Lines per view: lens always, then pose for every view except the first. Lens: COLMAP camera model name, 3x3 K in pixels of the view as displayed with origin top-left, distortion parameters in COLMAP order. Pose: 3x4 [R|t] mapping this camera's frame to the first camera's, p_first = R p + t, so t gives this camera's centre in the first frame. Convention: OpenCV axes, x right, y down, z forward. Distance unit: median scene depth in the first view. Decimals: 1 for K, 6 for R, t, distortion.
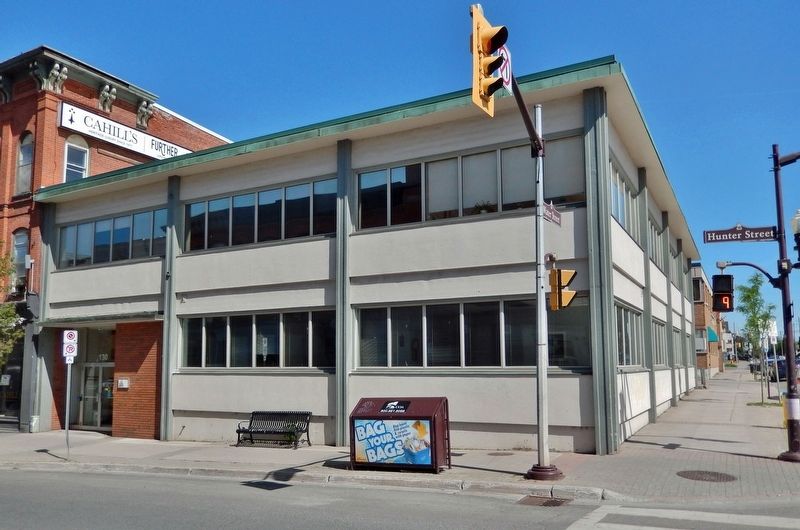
lens RADIAL K [[628.7, 0, 400.0], [0, 628.7, 265.0], [0, 0, 1]] dist [-0.034258, 0.000013]
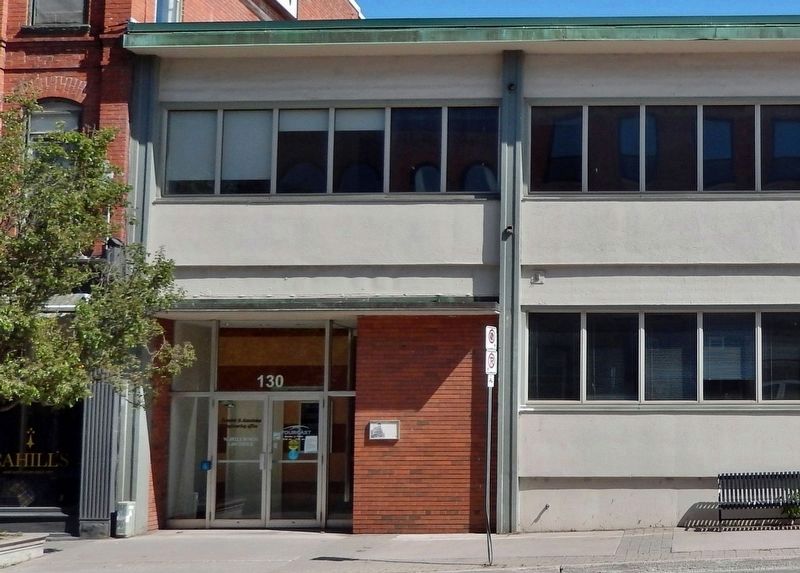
lens RADIAL K [[810.1, 0, 400.1], [0, 810.1, 310.7], [0, 0, 1]] dist [-0.040256, -0.021581]
pose [[0.890229, 0.056451, 0.452001, -0.690012], [-0.078876, 0.996405, 0.030906, 0.063193], [-0.448632, -0.063166, 0.891482, 0.371416]]
